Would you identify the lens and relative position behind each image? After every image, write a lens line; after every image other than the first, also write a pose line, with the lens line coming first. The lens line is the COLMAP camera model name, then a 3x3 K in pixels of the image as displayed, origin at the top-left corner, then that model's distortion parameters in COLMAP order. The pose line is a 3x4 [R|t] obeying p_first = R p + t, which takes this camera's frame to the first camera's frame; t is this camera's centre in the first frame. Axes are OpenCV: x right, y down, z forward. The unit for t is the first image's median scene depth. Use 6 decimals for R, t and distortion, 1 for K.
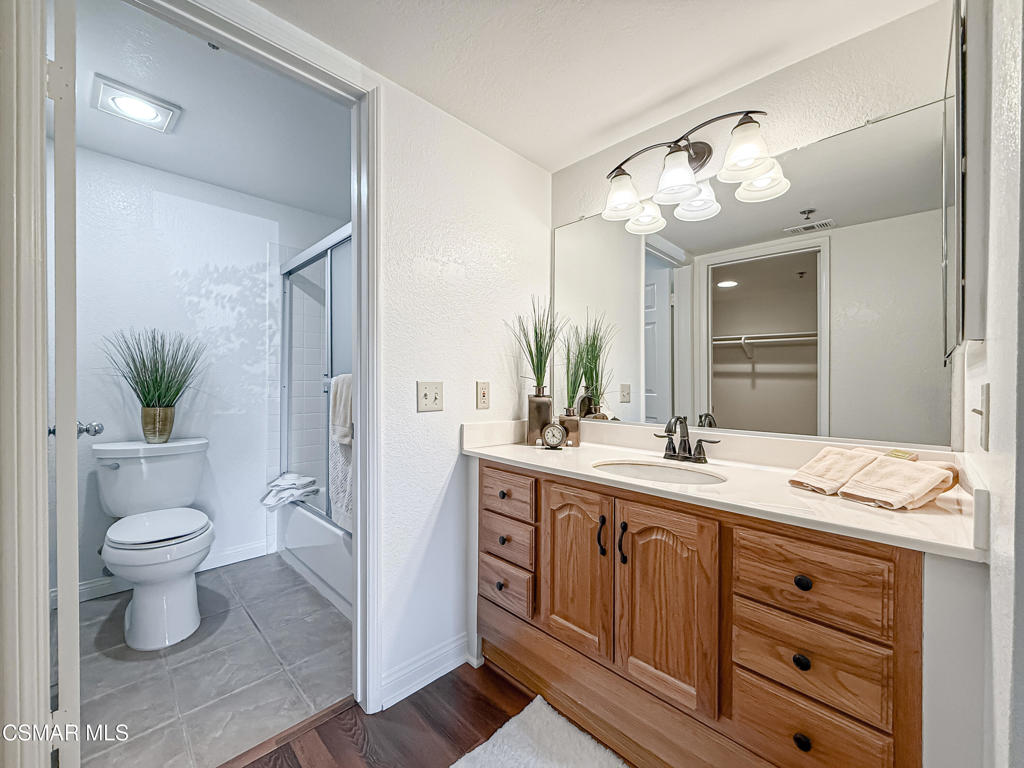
lens RADIAL K [[411.7, 0, 512.0], [0, 411.7, 384.0], [0, 0, 1]] dist [0.000189, 0.000011]
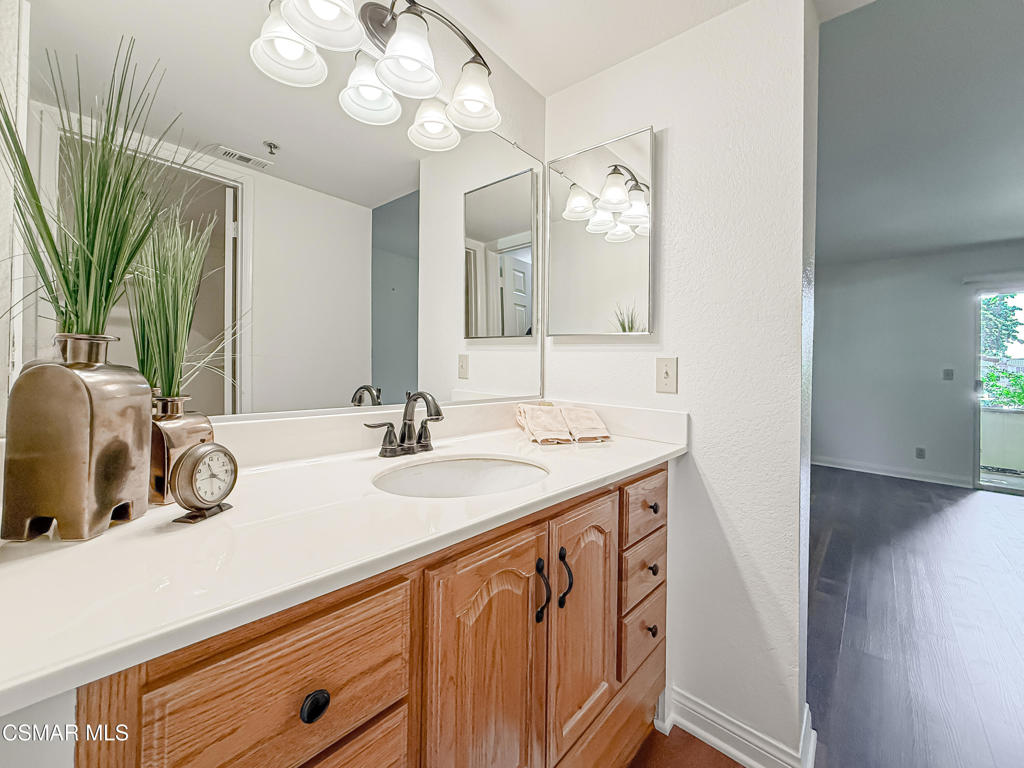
lens RADIAL K [[401.6, 0, 510.0], [0, 401.6, 355.7], [0, 0, 1]] dist [-0.000300, -0.000033]
pose [[-0.033243, 0.005610, 0.999432, -0.347918], [-0.034837, 0.999370, -0.006768, 0.013319], [-0.998840, -0.035042, -0.033027, 0.951441]]
